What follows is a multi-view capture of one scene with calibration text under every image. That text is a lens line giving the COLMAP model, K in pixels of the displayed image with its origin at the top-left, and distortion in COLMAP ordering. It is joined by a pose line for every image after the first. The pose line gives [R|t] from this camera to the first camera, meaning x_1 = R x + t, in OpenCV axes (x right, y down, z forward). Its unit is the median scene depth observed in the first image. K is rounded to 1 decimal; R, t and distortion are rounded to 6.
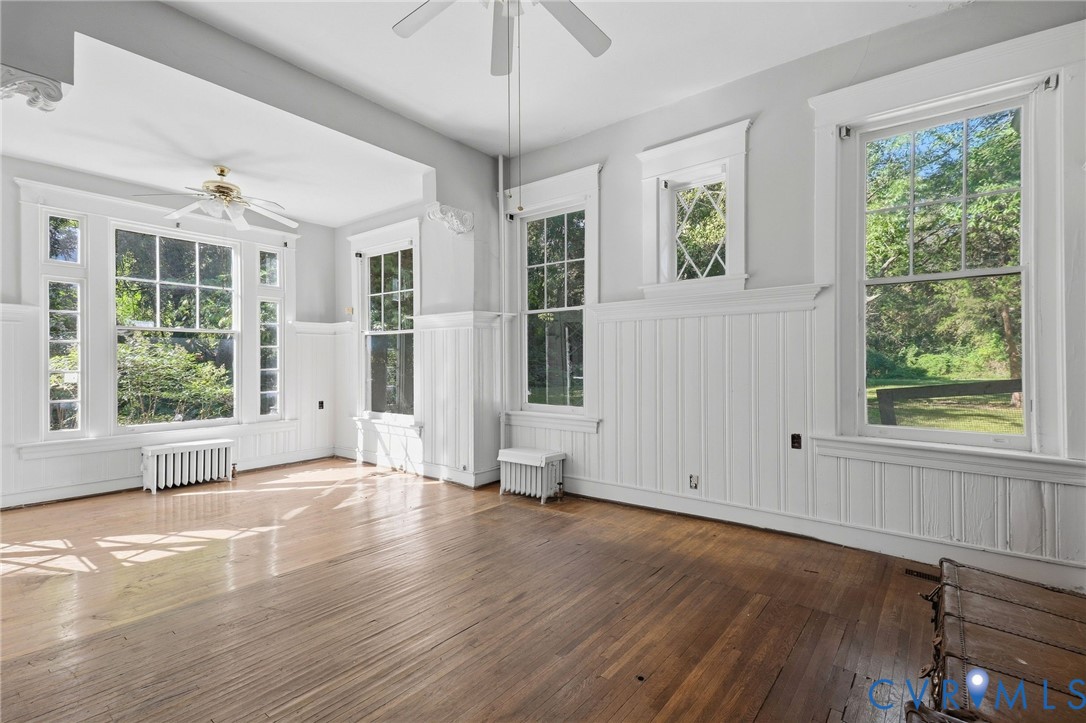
lens RADIAL K [[485.3, 0, 543.7], [0, 485.3, 362.7], [0, 0, 1]] dist [0.023180, 0.000336]
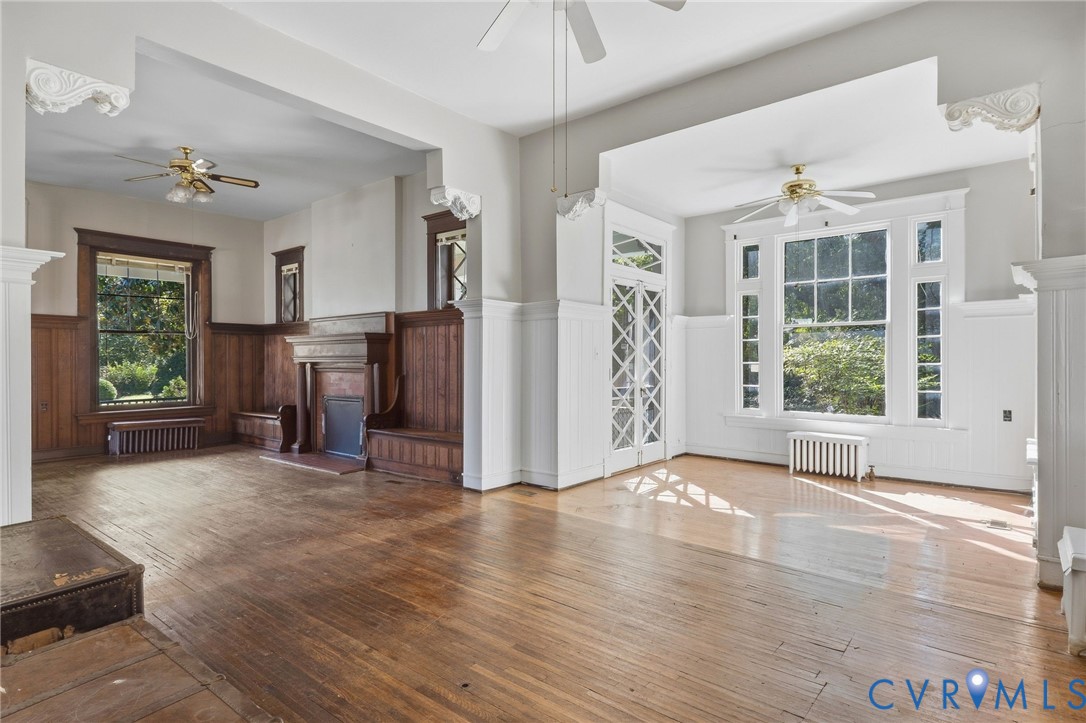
lens RADIAL K [[562.5, 0, 543.9], [0, 562.5, 358.9], [0, 0, 1]] dist [0.007948, 0.000698]
pose [[0.001778, 0.001739, -0.999997, 0.508755], [0.000240, 0.999998, 0.001739, 0.003934], [0.999998, -0.000244, 0.001778, 0.454289]]
